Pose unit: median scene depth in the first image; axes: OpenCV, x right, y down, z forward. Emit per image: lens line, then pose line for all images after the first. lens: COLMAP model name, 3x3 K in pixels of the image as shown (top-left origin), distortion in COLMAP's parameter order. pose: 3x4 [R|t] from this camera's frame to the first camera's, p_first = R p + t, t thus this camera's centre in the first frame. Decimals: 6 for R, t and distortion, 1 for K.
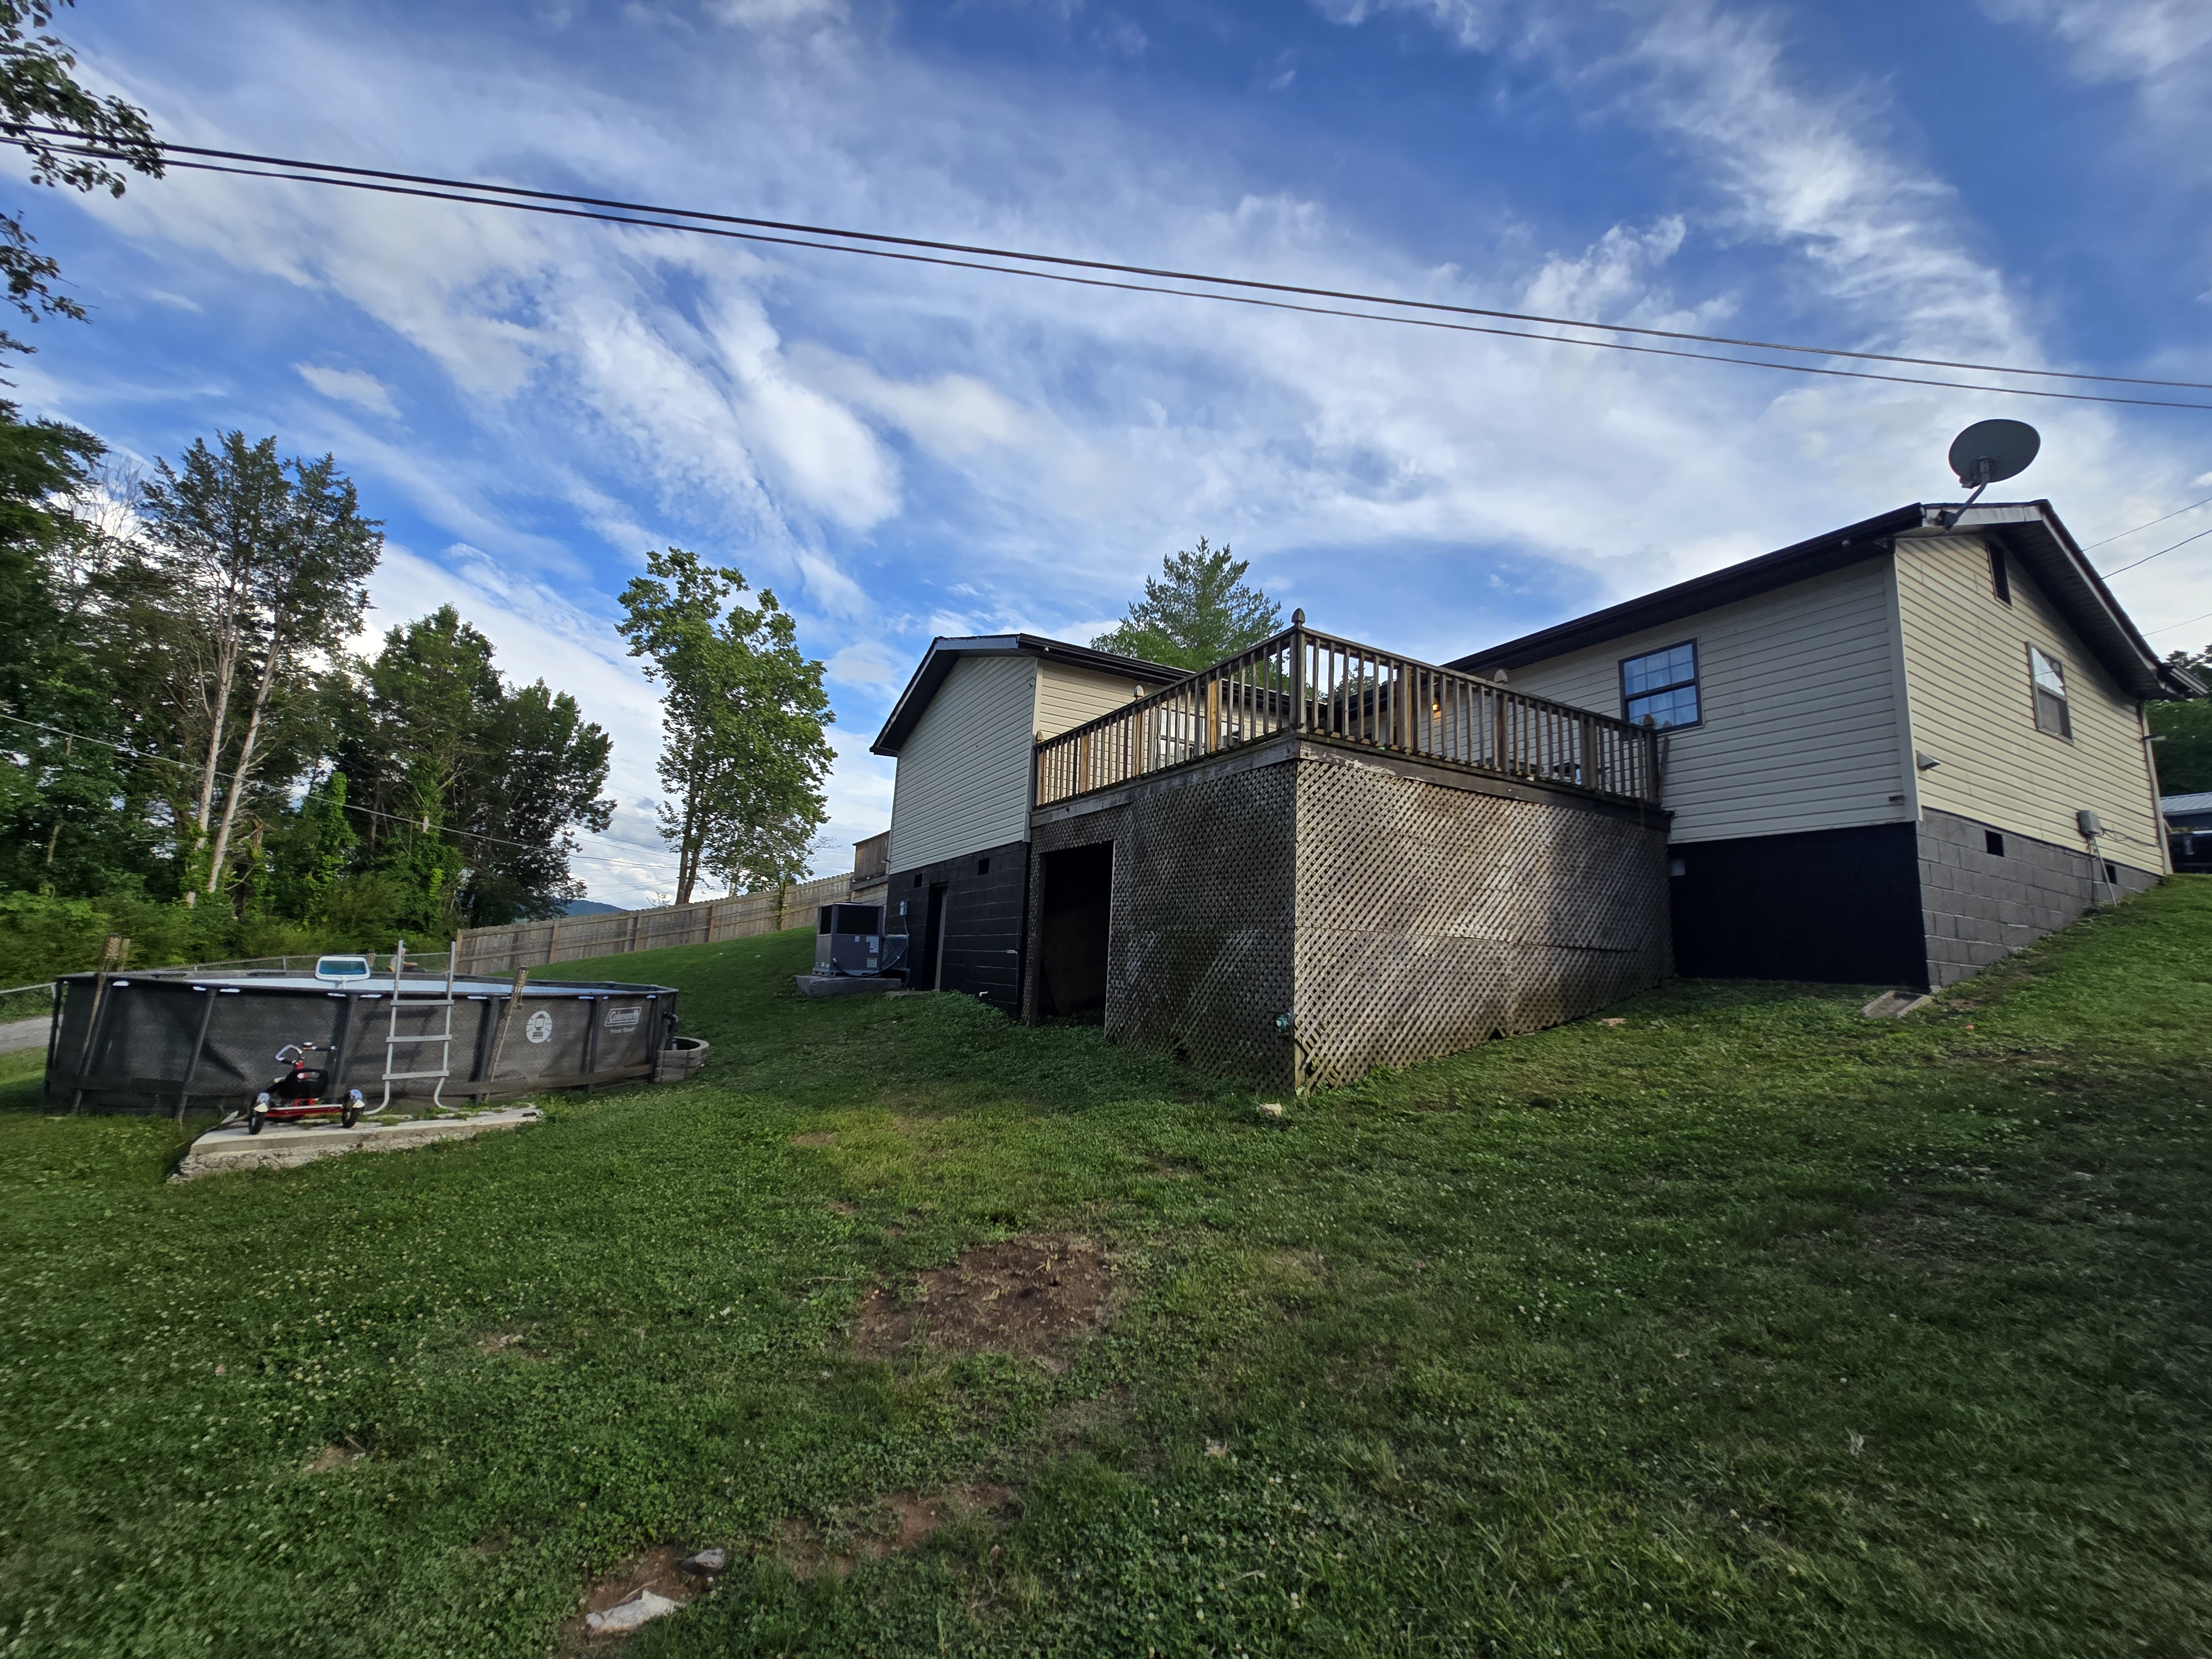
lens RADIAL K [[900.3, 0, 1109.7], [0, 900.3, 831.8], [0, 0, 1]] dist [-0.000253, 0.000785]
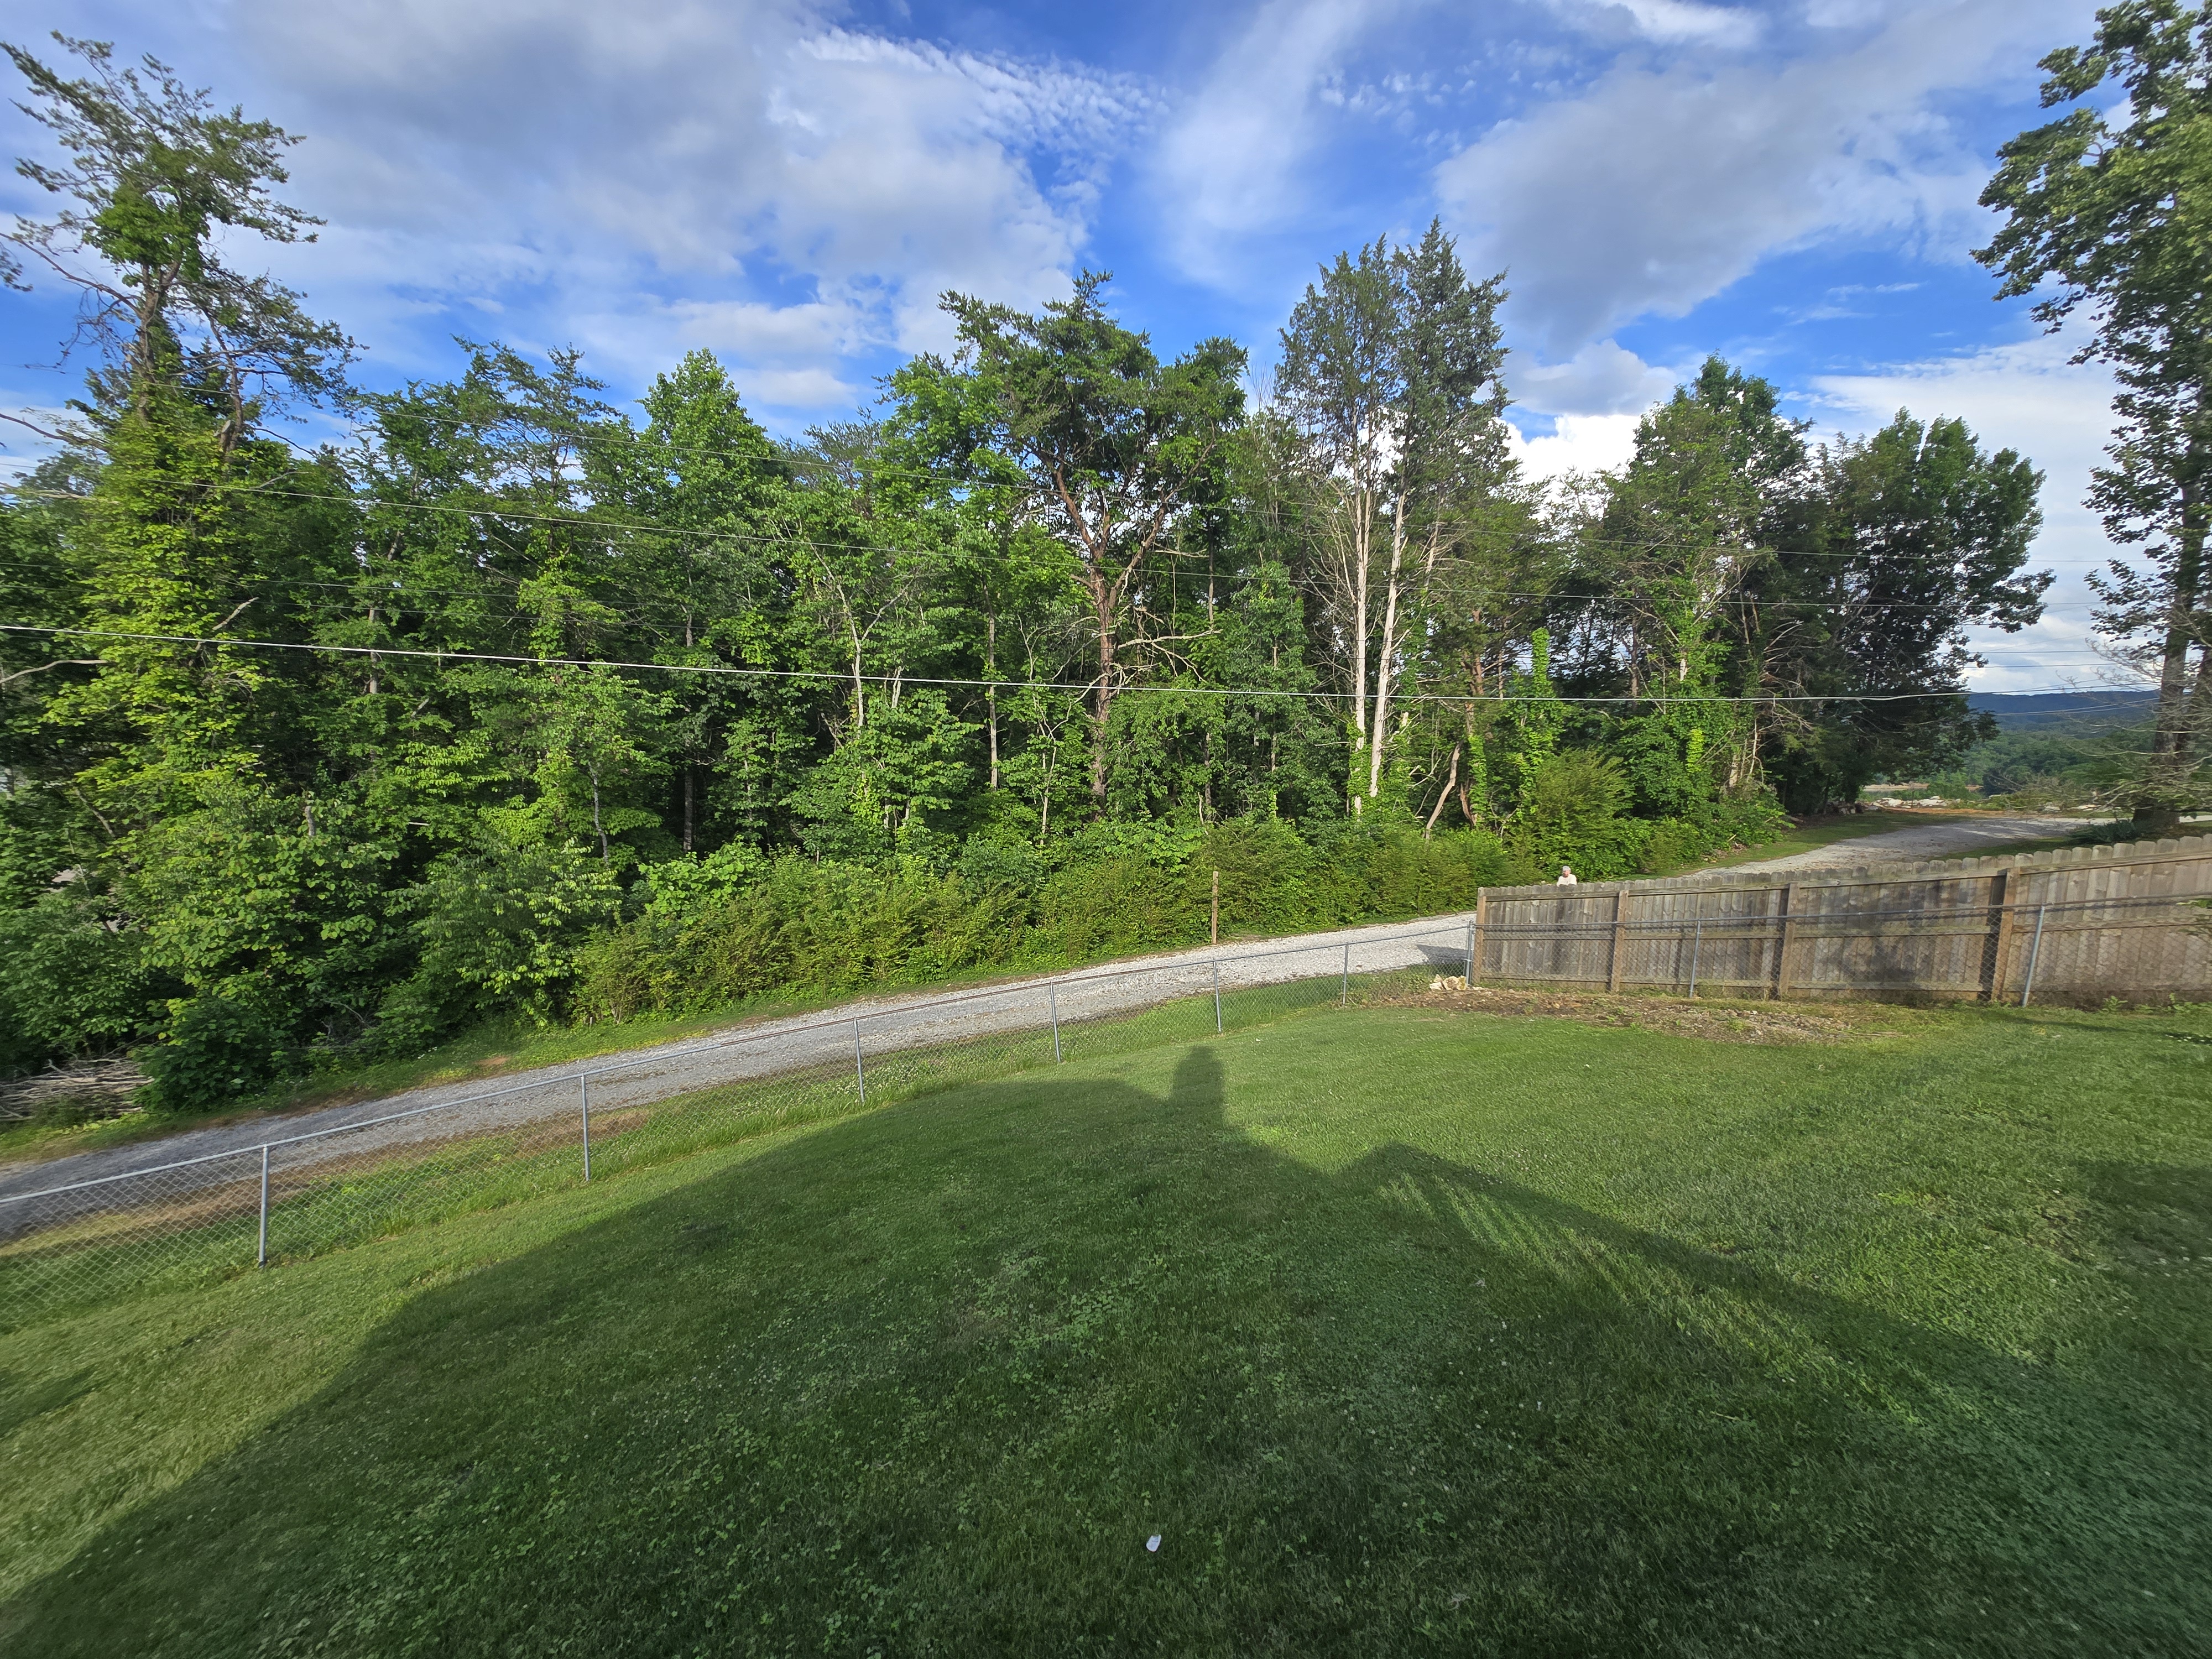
lens RADIAL K [[900.3, 0, 1109.7], [0, 900.3, 831.8], [0, 0, 1]] dist [-0.000253, 0.000785]
pose [[0.183186, 0.062573, -0.981085, -0.086415], [0.143703, 0.985548, 0.089689, -0.009917], [0.972519, -0.157414, 0.171546, 0.329822]]
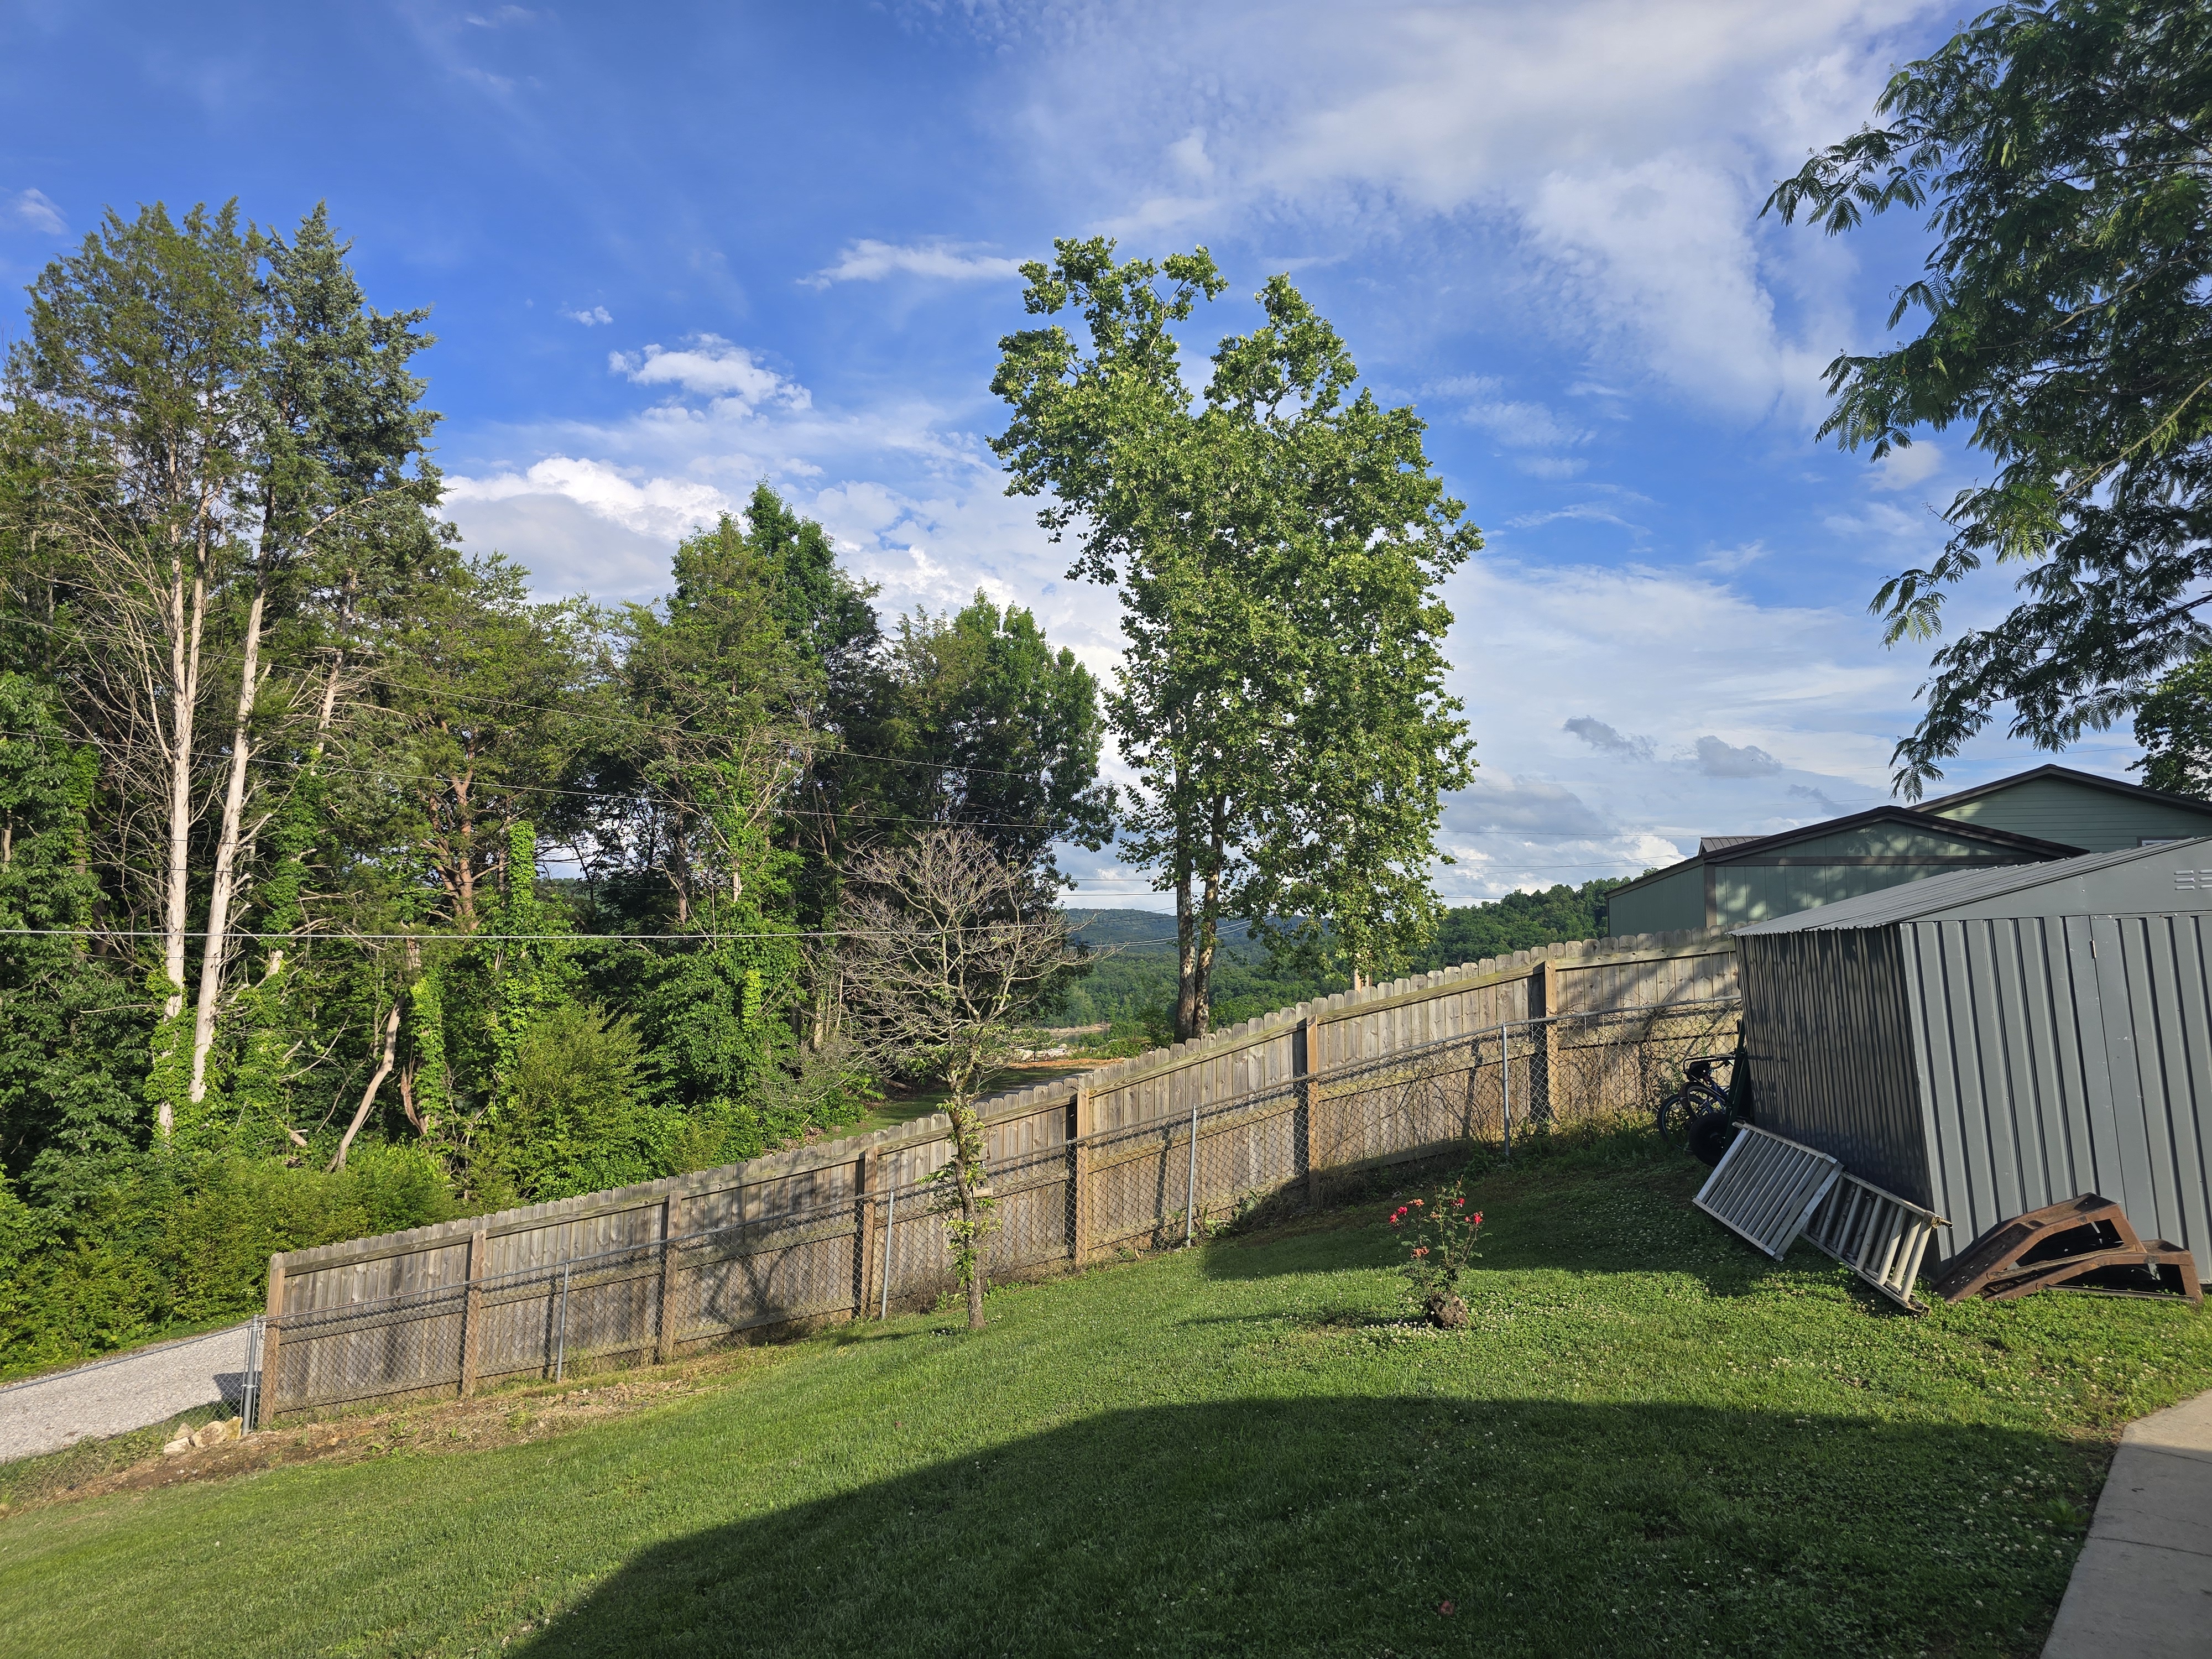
lens RADIAL K [[1474.9, 0, 1106.3], [0, 1474.9, 816.2], [0, 0, 1]] dist [0.083757, -0.099240]
pose [[0.788847, -0.113234, -0.604069, -0.034728], [0.130133, 0.991369, -0.015894, -0.007029], [0.600655, -0.066071, 0.796774, 0.366147]]
